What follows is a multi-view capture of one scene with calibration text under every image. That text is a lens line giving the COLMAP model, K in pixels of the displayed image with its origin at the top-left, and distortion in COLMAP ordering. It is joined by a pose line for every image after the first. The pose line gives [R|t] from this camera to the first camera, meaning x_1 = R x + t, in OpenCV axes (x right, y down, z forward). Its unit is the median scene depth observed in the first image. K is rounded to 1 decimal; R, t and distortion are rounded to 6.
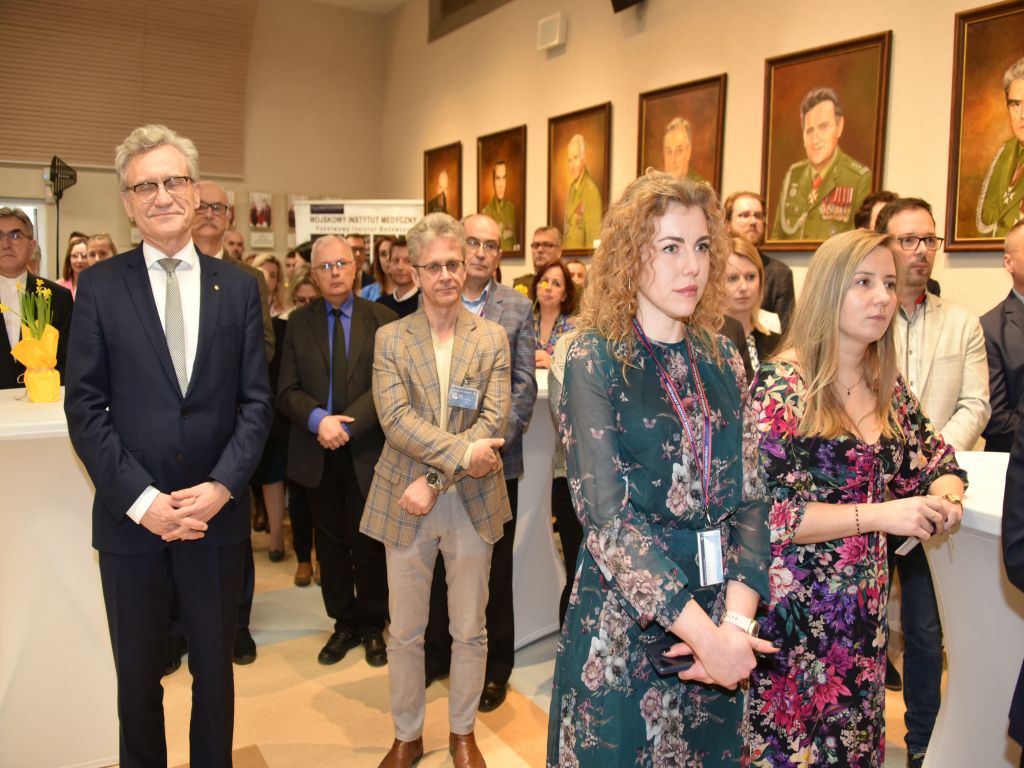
lens RADIAL K [[797.8, 0, 512.0], [0, 797.8, 384.0], [0, 0, 1]] dist [-0.050285, -0.006020]
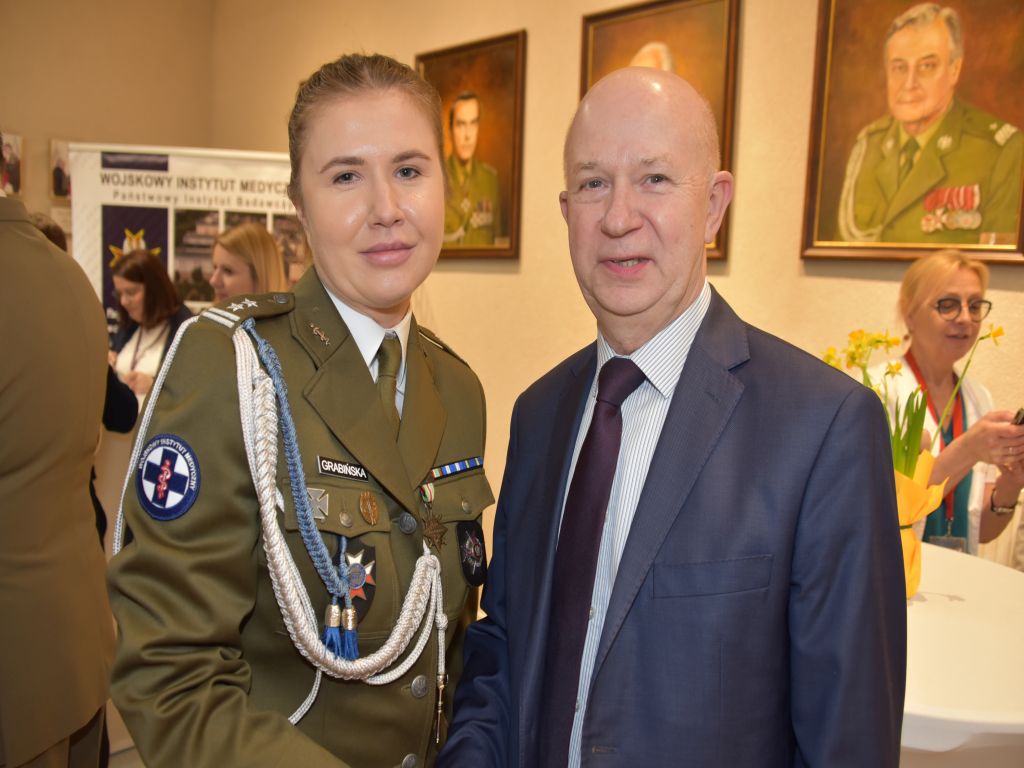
lens RADIAL K [[798.5, 0, 512.0], [0, 798.5, 384.0], [0, 0, 1]] dist [0.003729, -0.053535]
pose [[0.959739, -0.011393, 0.280661, -0.149852], [0.013423, 0.999896, -0.005312, -0.062446], [-0.280571, 0.008866, 0.959792, 0.425471]]
